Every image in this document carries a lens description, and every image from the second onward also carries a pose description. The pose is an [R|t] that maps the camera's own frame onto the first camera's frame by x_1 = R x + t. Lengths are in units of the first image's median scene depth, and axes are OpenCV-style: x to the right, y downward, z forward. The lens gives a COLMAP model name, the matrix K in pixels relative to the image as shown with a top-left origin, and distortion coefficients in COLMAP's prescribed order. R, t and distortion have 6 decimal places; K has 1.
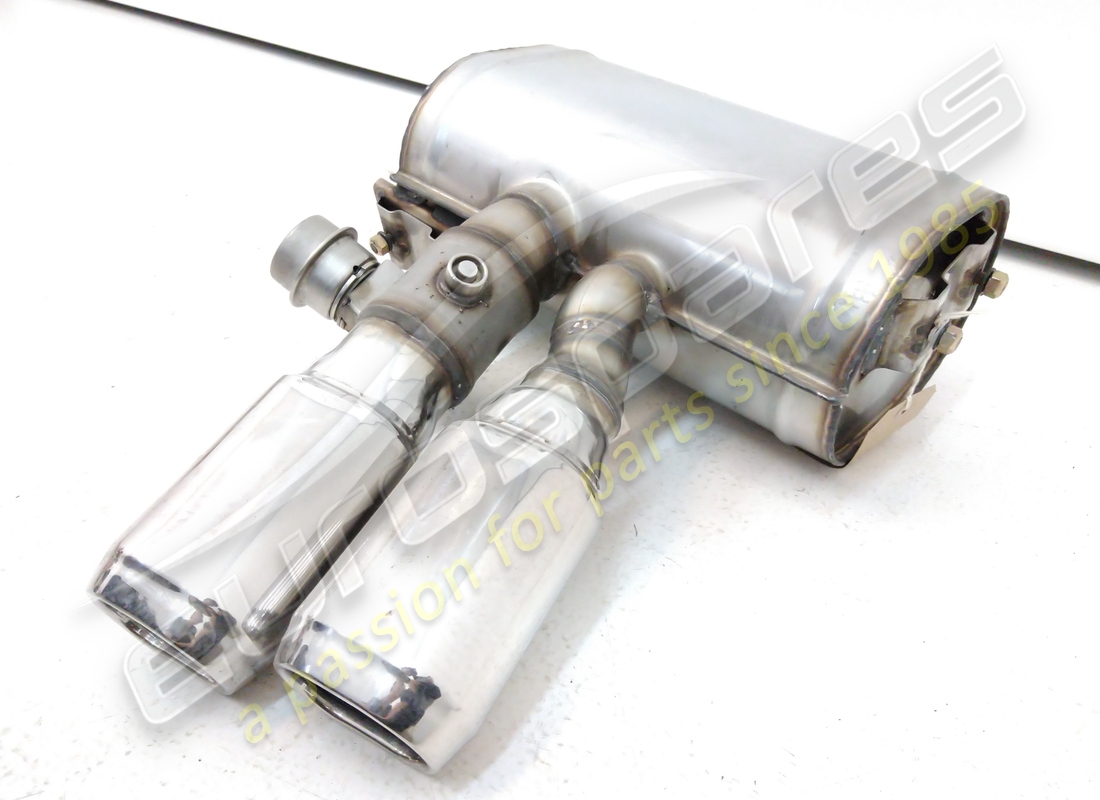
lens RADIAL K [[917.3, 0, 550.0], [0, 917.3, 400.0], [0, 0, 1]] dist [-0.040363, -0.004104]
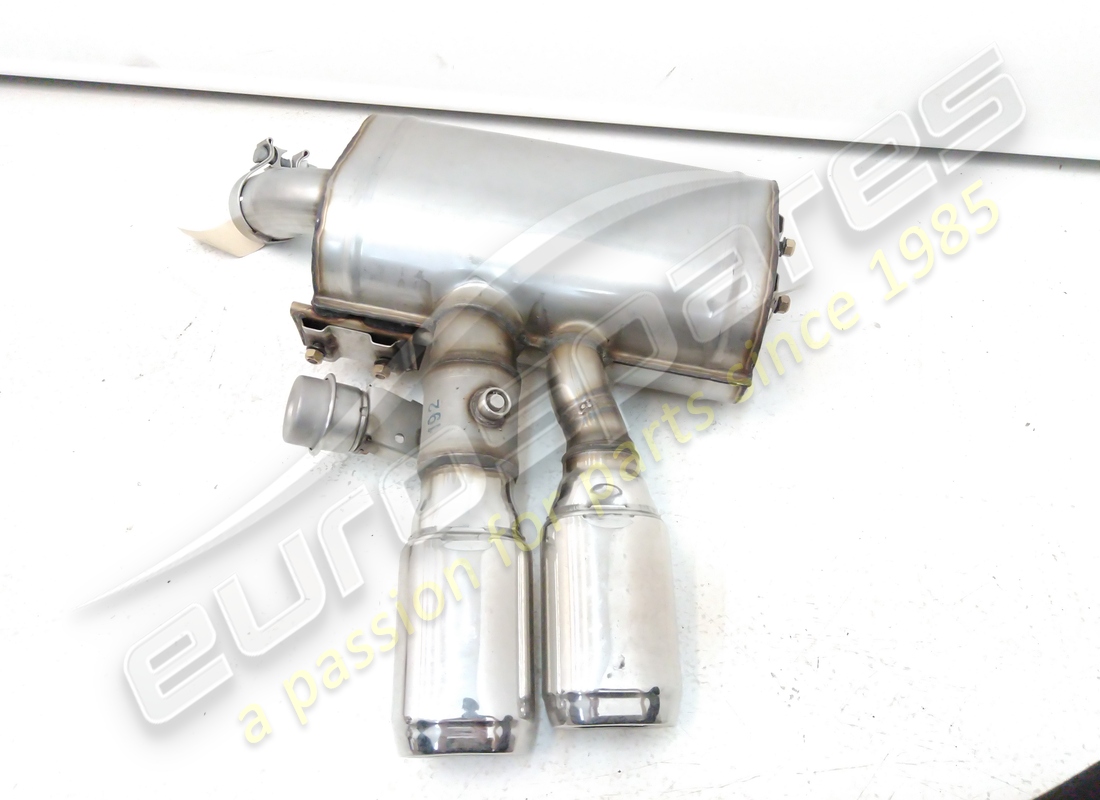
lens RADIAL K [[917.3, 0, 550.0], [0, 917.3, 400.0], [0, 0, 1]] dist [-0.040363, -0.004104]
pose [[0.847323, -0.424051, 0.319725, -0.409522], [0.313945, 0.885526, 0.342466, -0.526379], [-0.428347, -0.189803, 0.883455, -0.185488]]
